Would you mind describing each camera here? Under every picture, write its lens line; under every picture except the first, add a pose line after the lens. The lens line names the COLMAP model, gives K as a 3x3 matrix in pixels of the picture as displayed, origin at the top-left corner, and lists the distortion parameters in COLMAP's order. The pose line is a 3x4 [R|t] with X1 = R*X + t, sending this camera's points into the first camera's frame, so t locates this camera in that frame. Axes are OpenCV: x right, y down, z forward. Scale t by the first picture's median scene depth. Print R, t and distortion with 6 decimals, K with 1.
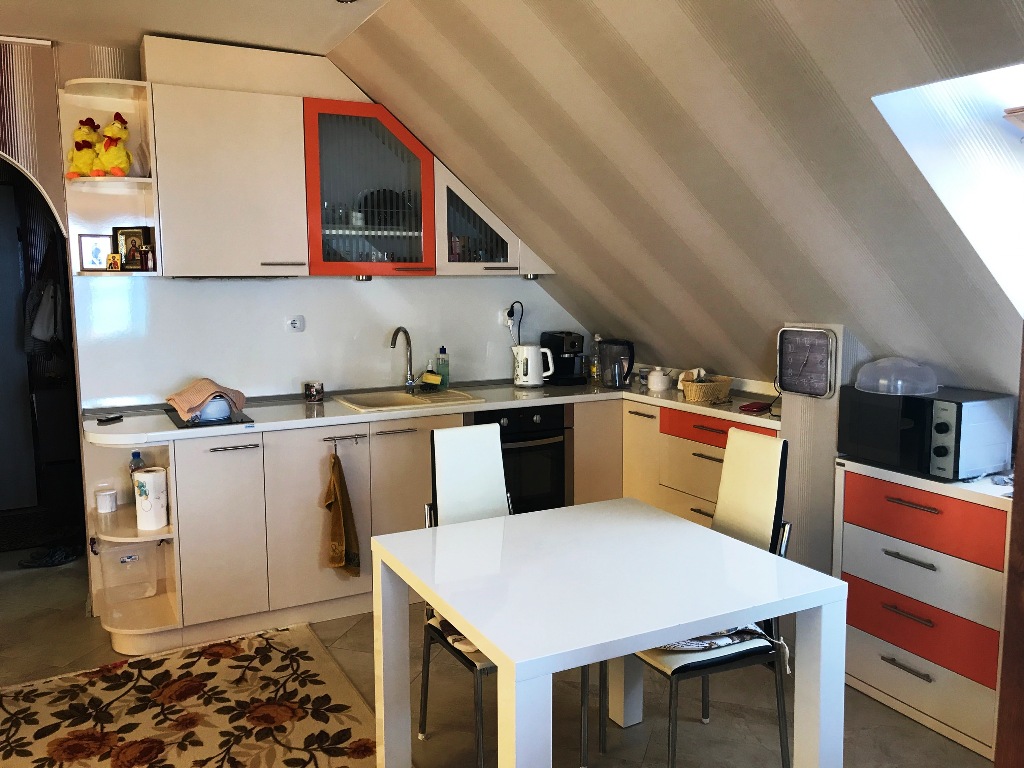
lens RADIAL K [[834.4, 0, 512.0], [0, 834.4, 376.4], [0, 0, 1]] dist [0.062873, -0.079868]
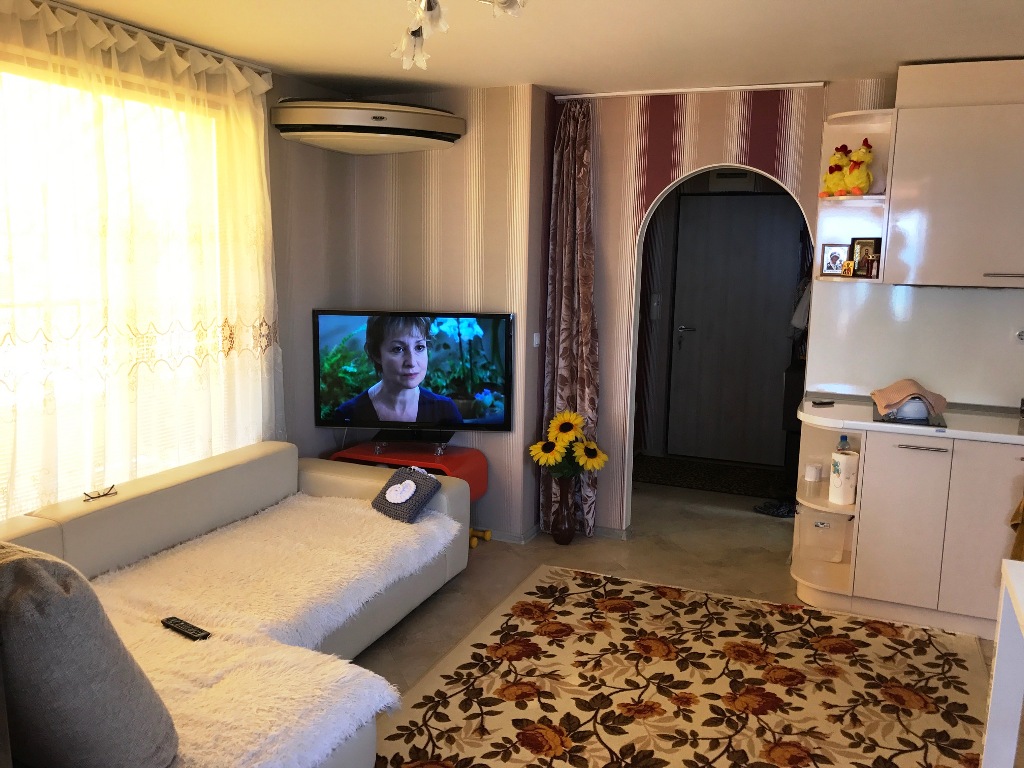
lens RADIAL K [[834.4, 0, 512.0], [0, 834.4, 376.4], [0, 0, 1]] dist [0.062873, -0.079868]
pose [[0.623579, 0.130085, -0.770861, 0.164312], [-0.114986, 0.990596, 0.074149, -0.025358], [0.773258, 0.042401, 0.632673, -0.080716]]
